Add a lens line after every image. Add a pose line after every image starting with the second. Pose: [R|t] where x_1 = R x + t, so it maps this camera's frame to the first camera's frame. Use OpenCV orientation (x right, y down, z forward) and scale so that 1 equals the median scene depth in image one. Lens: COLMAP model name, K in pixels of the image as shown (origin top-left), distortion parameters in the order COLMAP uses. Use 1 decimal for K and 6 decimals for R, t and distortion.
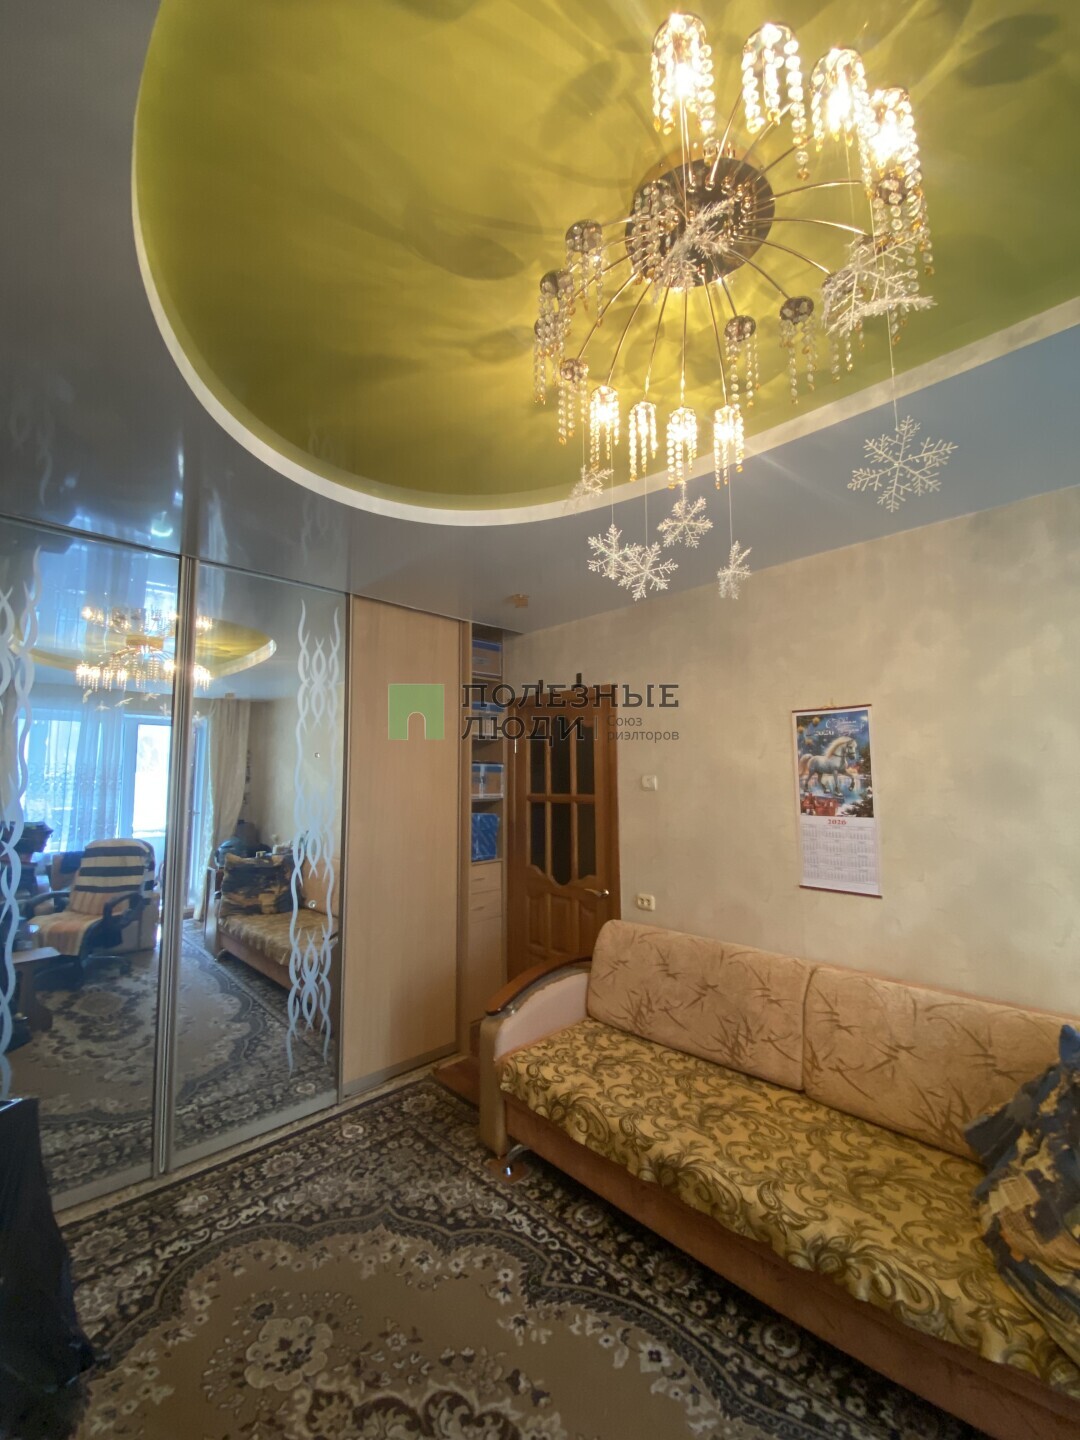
lens RADIAL K [[589.0, 0, 540.3], [0, 589.0, 716.9], [0, 0, 1]] dist [0.016419, -0.018773]
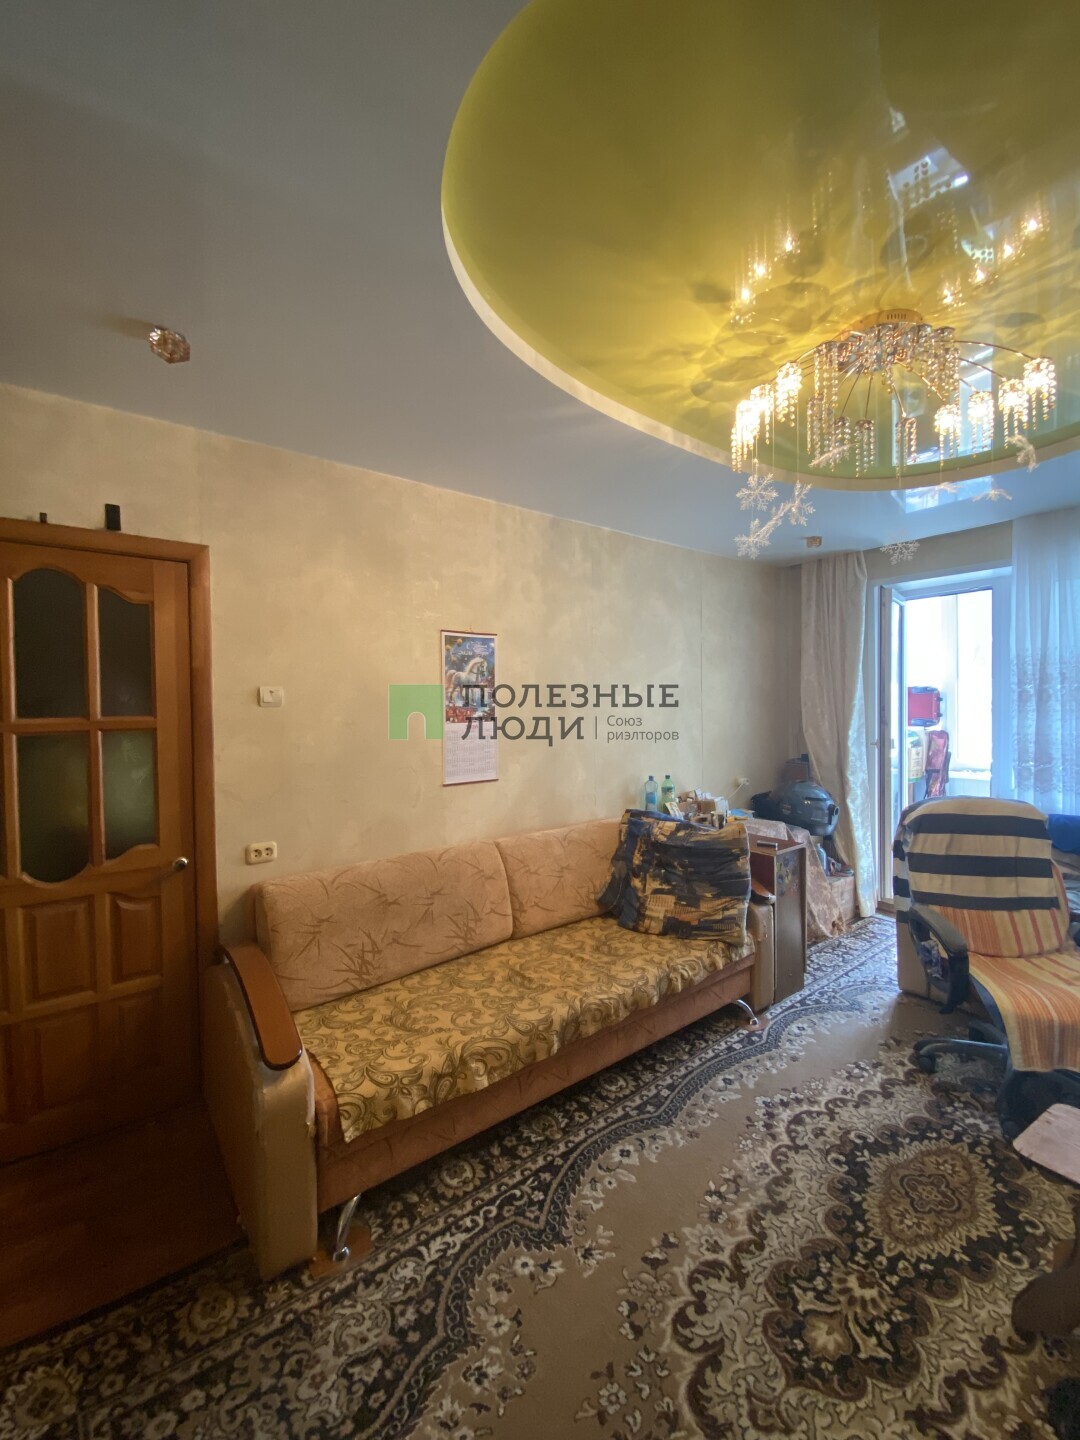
lens RADIAL K [[584.3, 0, 546.1], [0, 584.3, 702.4], [0, 0, 1]] dist [0.028632, -0.018539]
pose [[0.116304, -0.005538, 0.993198, -0.816346], [-0.091385, 0.995683, 0.016253, 0.113851], [-0.989001, -0.092653, 0.115296, 0.862353]]
